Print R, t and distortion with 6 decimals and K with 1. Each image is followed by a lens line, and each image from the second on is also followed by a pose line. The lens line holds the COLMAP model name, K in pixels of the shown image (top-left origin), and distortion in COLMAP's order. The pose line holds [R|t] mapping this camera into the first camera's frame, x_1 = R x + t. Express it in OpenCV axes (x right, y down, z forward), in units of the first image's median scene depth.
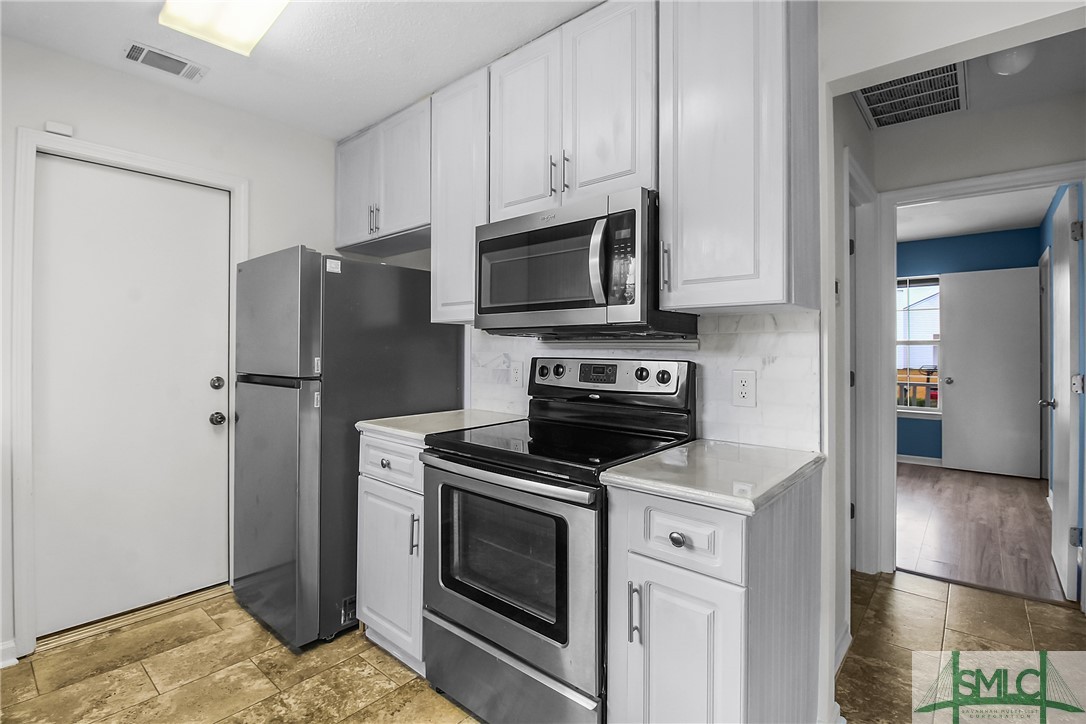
lens RADIAL K [[509.3, 0, 536.7], [0, 509.3, 344.4], [0, 0, 1]] dist [-0.004738, -0.009799]
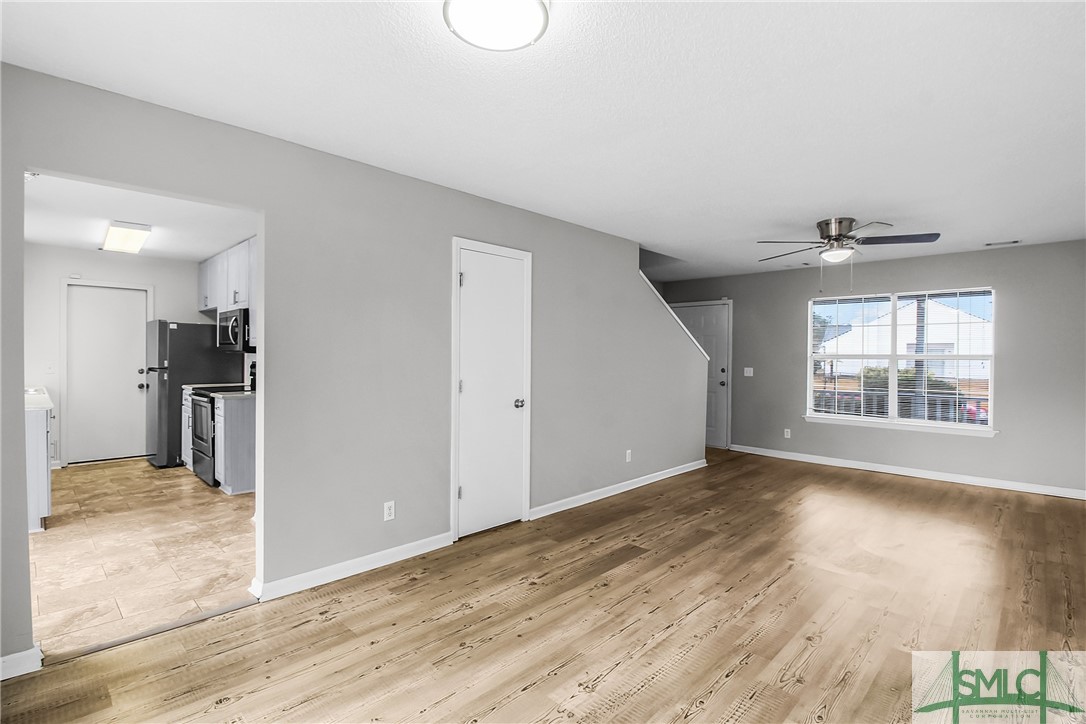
lens RADIAL K [[509.3, 0, 528.6], [0, 509.3, 363.4], [0, 0, 1]] dist [-0.004738, -0.009799]
pose [[0.997508, 0.010984, -0.069687, 1.744856], [-0.009759, 0.999792, 0.017890, -0.027427], [0.069869, -0.017165, 0.997408, -1.608121]]
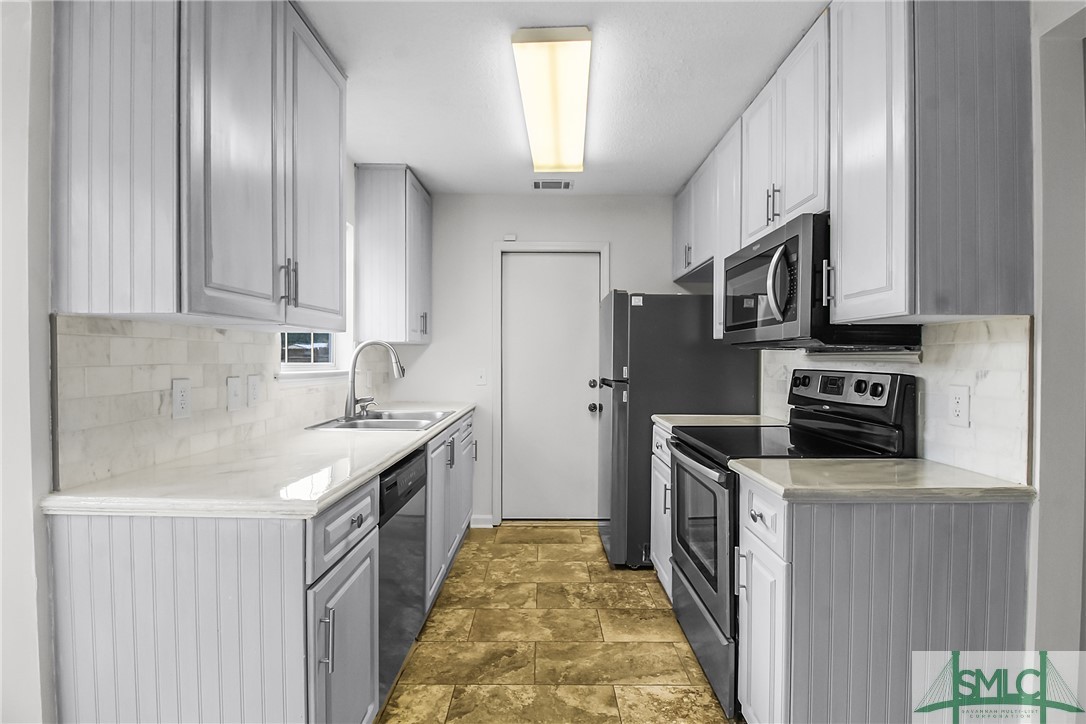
lens RADIAL K [[509.3, 0, 542.2], [0, 509.3, 363.4], [0, 0, 1]] dist [-0.004738, -0.009799]
pose [[0.653452, 0.005819, -0.756946, 0.517556], [0.003512, 0.999936, 0.010719, 0.000249], [0.756960, -0.009662, 0.653390, -0.111076]]
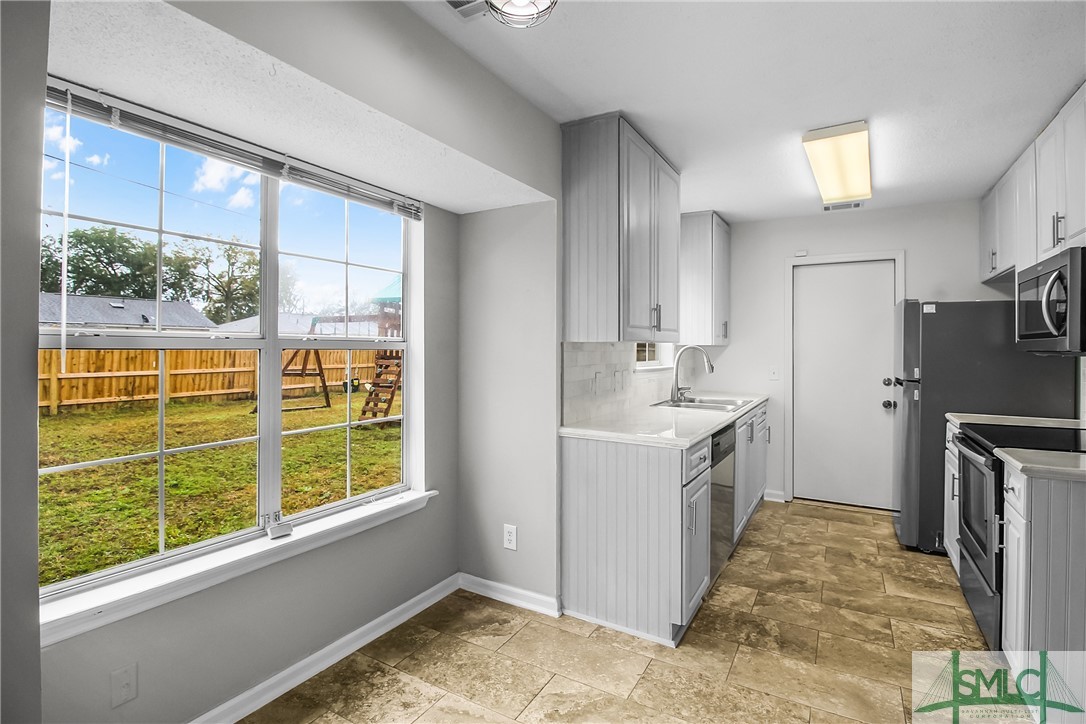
lens RADIAL K [[509.3, 0, 544.3], [0, 509.3, 343.9], [0, 0, 1]] dist [-0.004738, -0.009799]
pose [[0.181404, -0.009633, -0.983361, 0.948275], [0.001211, 0.999953, -0.009572, -0.037704], [0.983408, 0.000545, 0.181407, -0.441740]]
